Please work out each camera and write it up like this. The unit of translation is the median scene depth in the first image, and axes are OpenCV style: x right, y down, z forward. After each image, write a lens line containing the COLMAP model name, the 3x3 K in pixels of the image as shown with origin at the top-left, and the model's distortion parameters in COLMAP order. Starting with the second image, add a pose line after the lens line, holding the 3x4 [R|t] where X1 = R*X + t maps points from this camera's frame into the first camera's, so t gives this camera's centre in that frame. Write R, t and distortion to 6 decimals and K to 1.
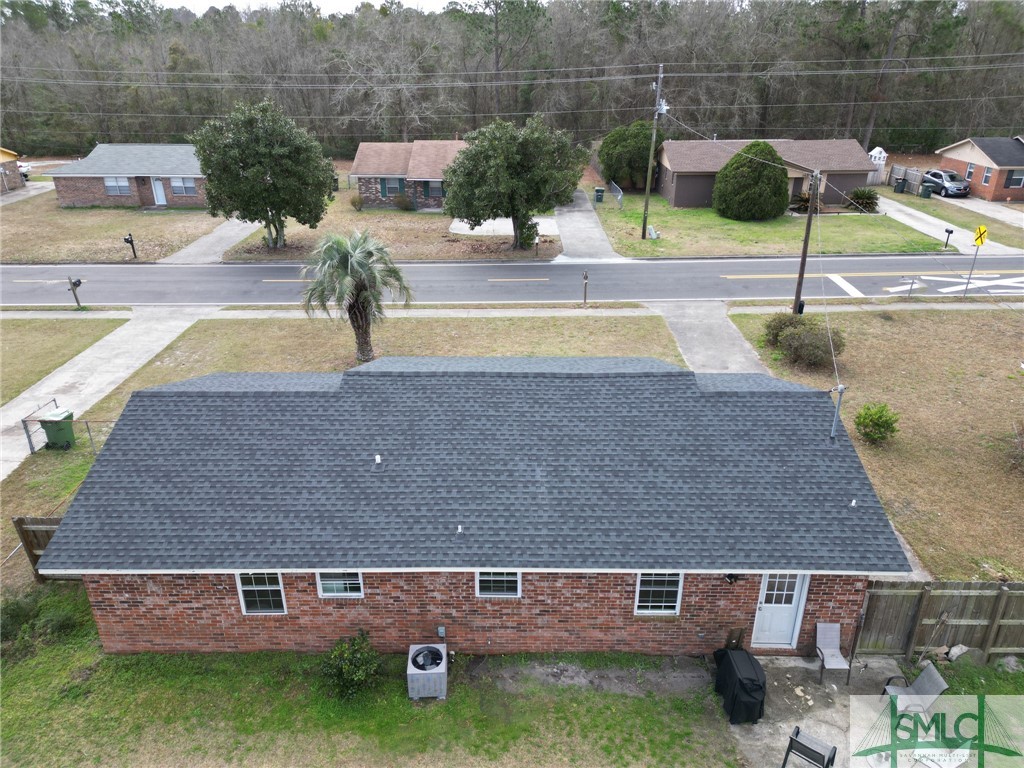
lens RADIAL K [[713.3, 0, 510.1], [0, 713.3, 382.8], [0, 0, 1]] dist [0.076894, -0.071844]
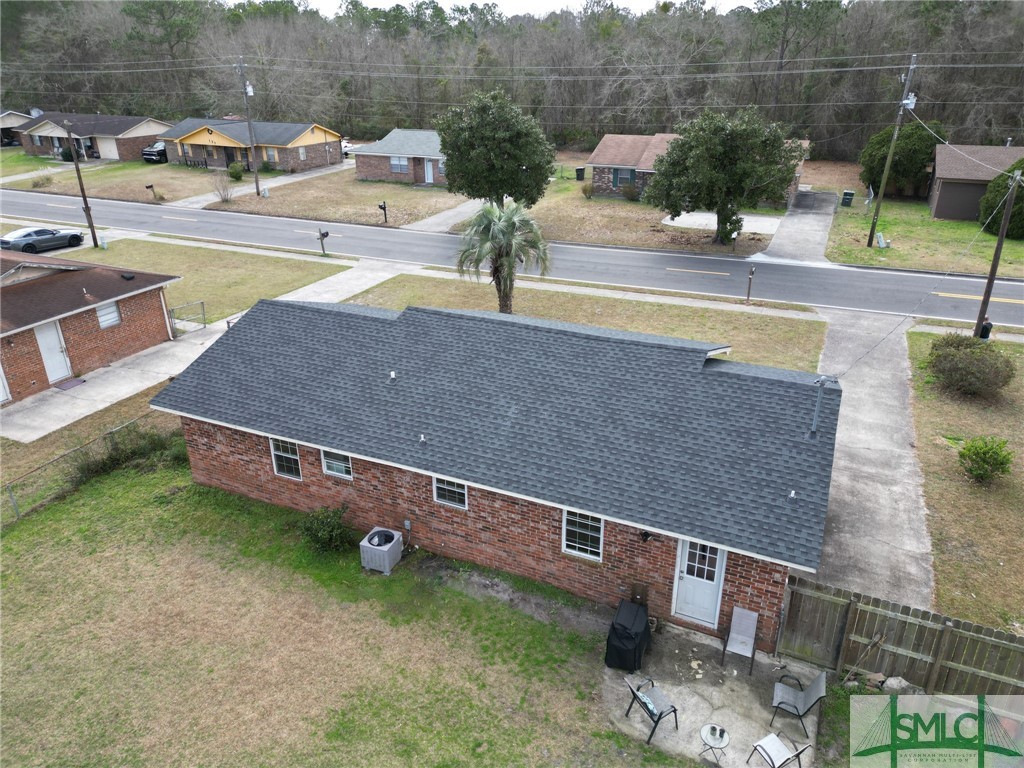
lens RADIAL K [[713.3, 0, 509.9], [0, 713.3, 382.6], [0, 0, 1]] dist [0.076894, -0.071844]
pose [[0.913307, 0.166363, -0.371744, 0.230129], [-0.167289, 0.985451, 0.030011, 0.027259], [0.371329, 0.034779, 0.927850, -0.015415]]
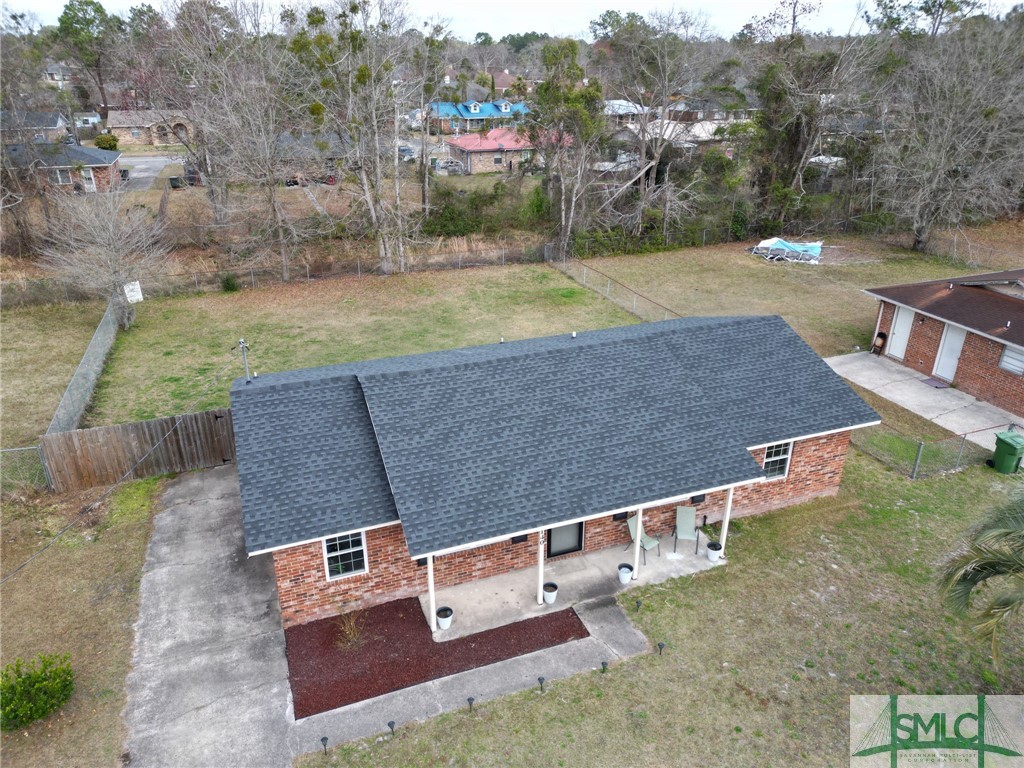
lens RADIAL K [[713.3, 0, 510.9], [0, 713.3, 382.2], [0, 0, 1]] dist [0.076894, -0.071844]
pose [[-0.933857, 0.148264, -0.325467, 0.232624], [-0.148356, 0.667450, 0.729727, -0.472605], [0.325425, 0.729745, -0.601307, 1.015726]]
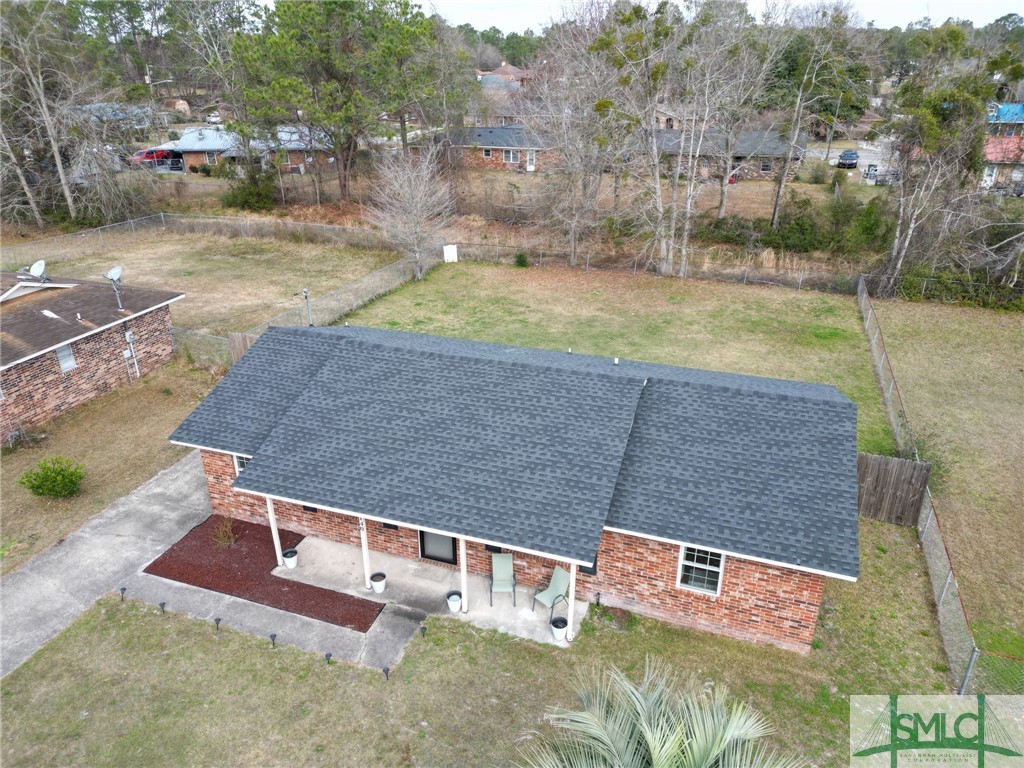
lens RADIAL K [[713.3, 0, 510.7], [0, 713.3, 382.7], [0, 0, 1]] dist [0.076894, -0.071844]
pose [[-0.943783, -0.131944, 0.303091, -0.216349], [0.143766, 0.661800, 0.735766, -0.470329], [-0.297666, 0.737978, -0.605627, 1.006689]]
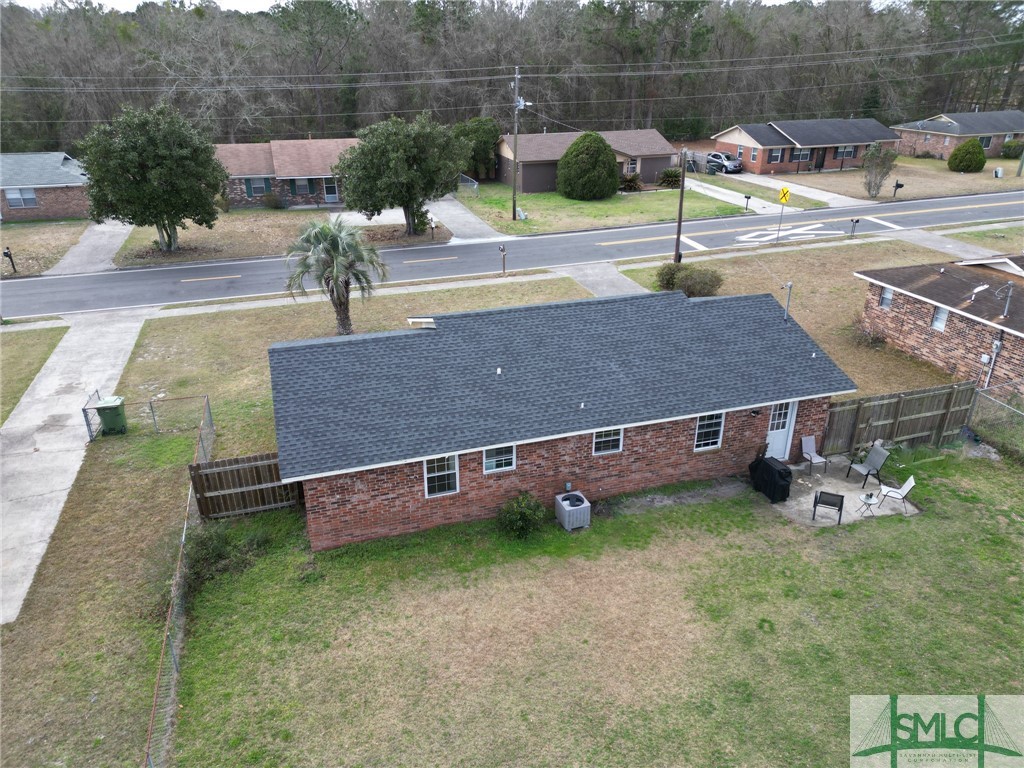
lens RADIAL K [[713.3, 0, 509.6], [0, 713.3, 381.4], [0, 0, 1]] dist [0.076894, -0.071844]
pose [[0.951568, -0.128380, 0.279350, -0.281337], [0.129039, 0.991509, 0.016110, 0.056439], [-0.279047, 0.020718, 0.960054, -0.138573]]
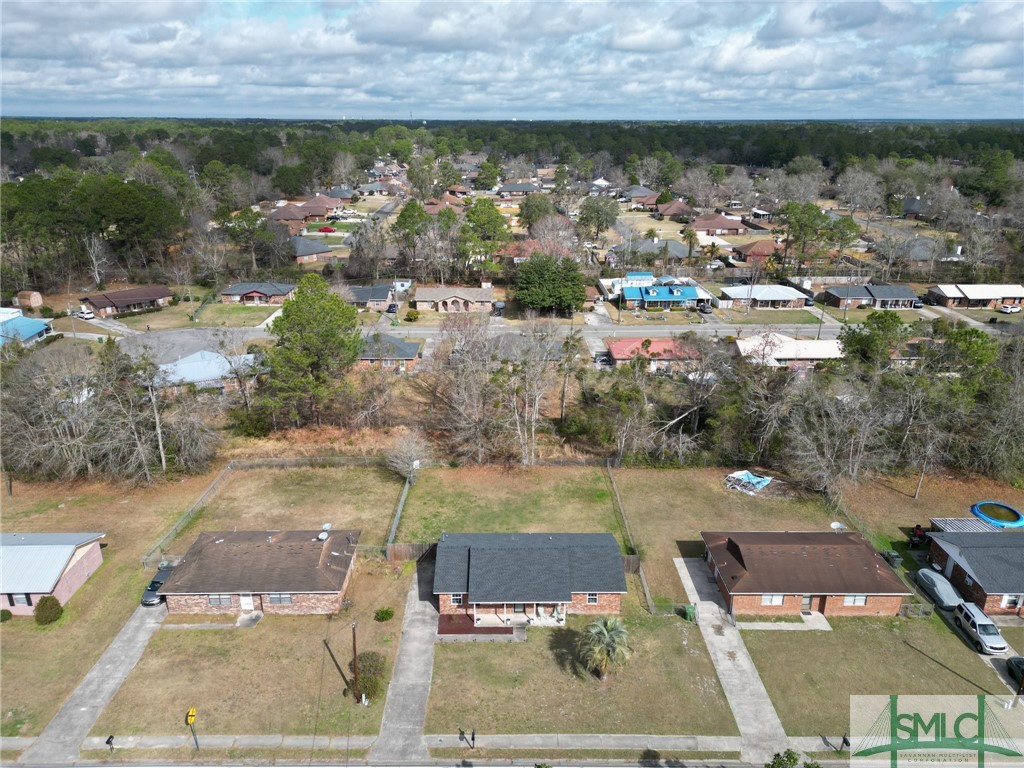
lens RADIAL K [[713.3, 0, 511.3], [0, 713.3, 384.9], [0, 0, 1]] dist [0.076894, -0.071844]
pose [[-0.999872, 0.005699, -0.014974, 0.059772], [-0.006561, 0.706999, 0.707184, -1.901474], [0.014617, 0.707192, -0.706871, 1.790565]]
